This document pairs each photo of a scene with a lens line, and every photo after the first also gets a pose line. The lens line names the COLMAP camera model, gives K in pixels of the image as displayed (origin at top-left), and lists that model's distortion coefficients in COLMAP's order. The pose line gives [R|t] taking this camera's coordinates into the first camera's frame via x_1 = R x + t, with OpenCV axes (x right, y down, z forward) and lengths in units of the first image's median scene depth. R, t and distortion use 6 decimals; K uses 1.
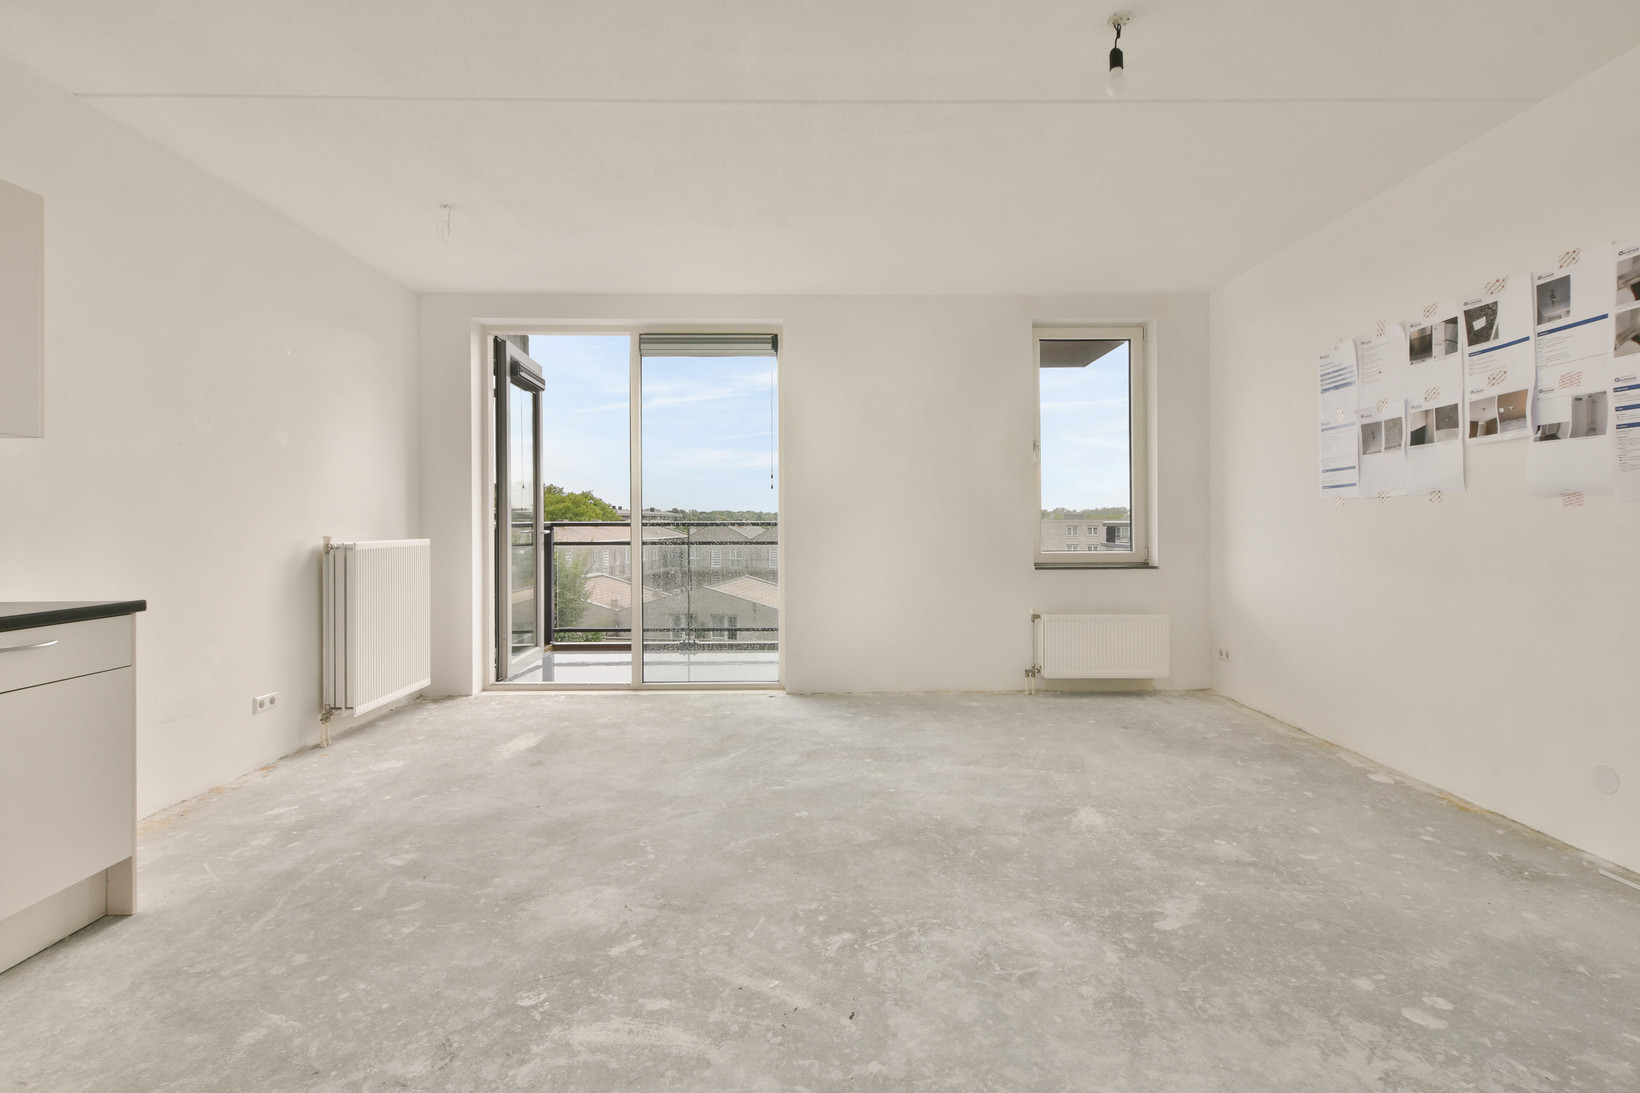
lens RADIAL K [[783.1, 0, 831.7], [0, 783.1, 514.7], [0, 0, 1]] dist [0.027259, -0.012143]
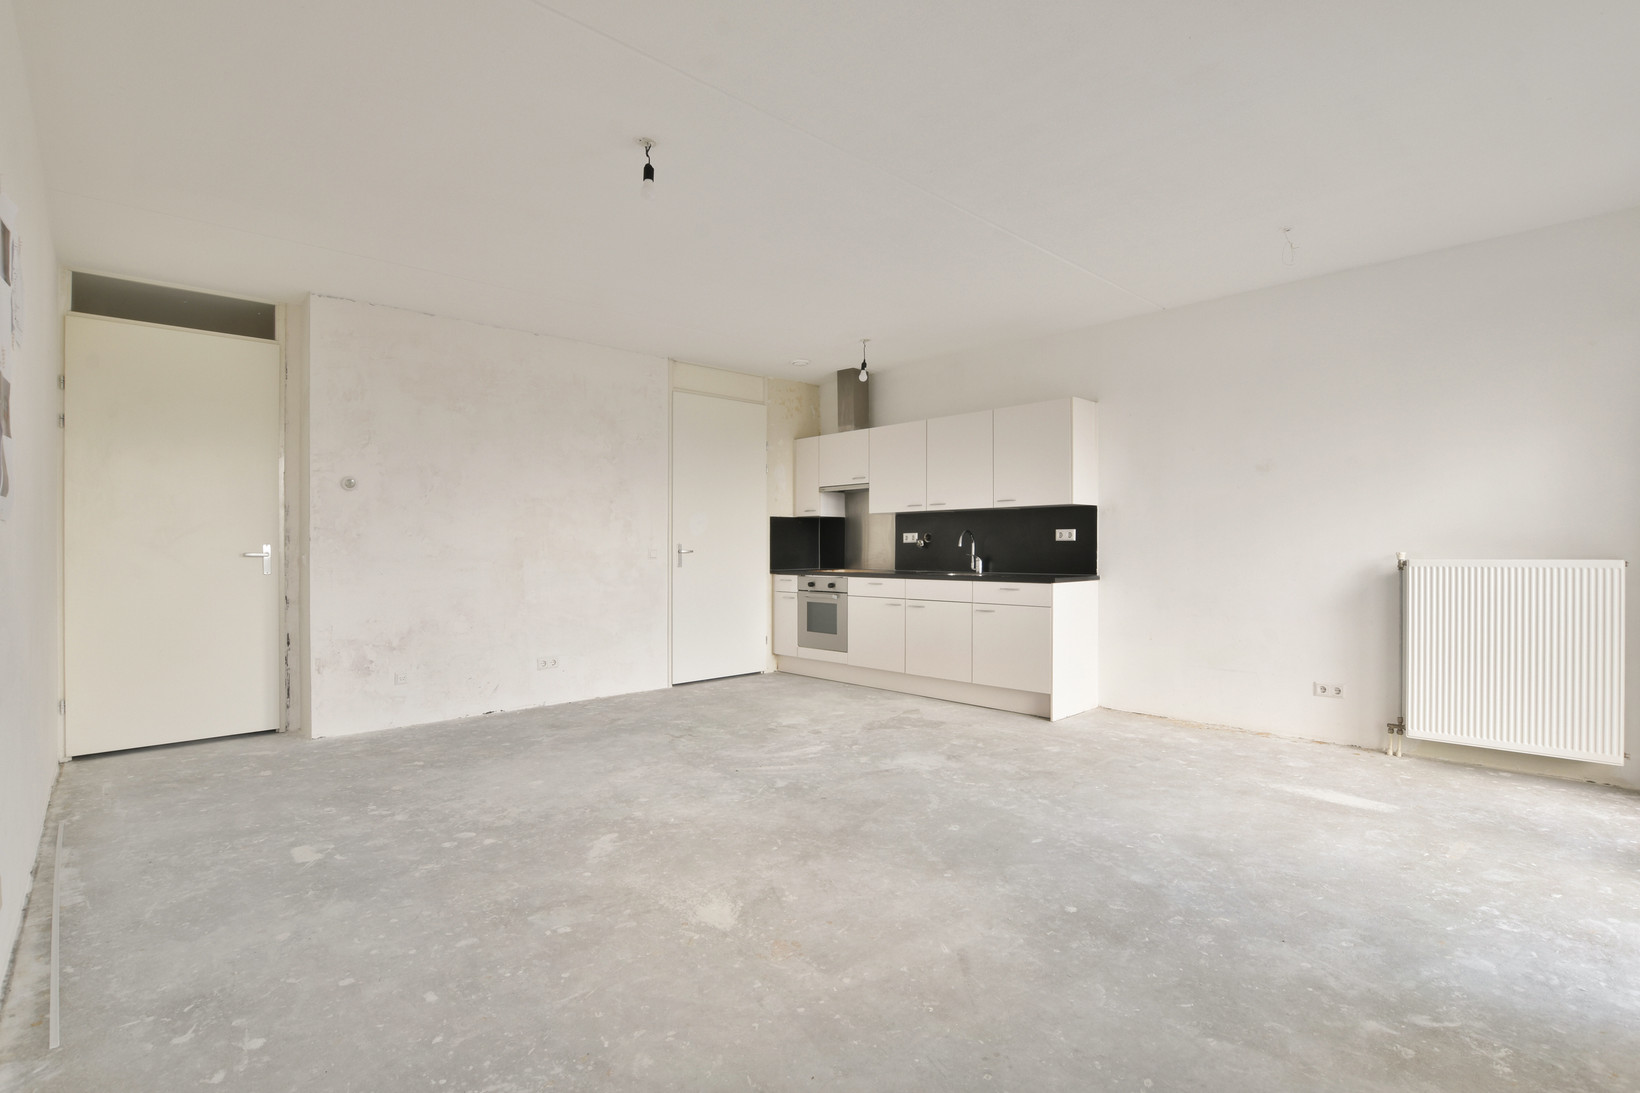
lens RADIAL K [[775.2, 0, 820.0], [0, 775.2, 546.5], [0, 0, 1]] dist [-0.038941, 0.010467]
pose [[-0.745152, 0.007995, -0.666847, 0.812151], [0.014275, 0.999890, -0.003964, 0.018145], [0.666742, -0.012473, -0.745184, 1.756356]]
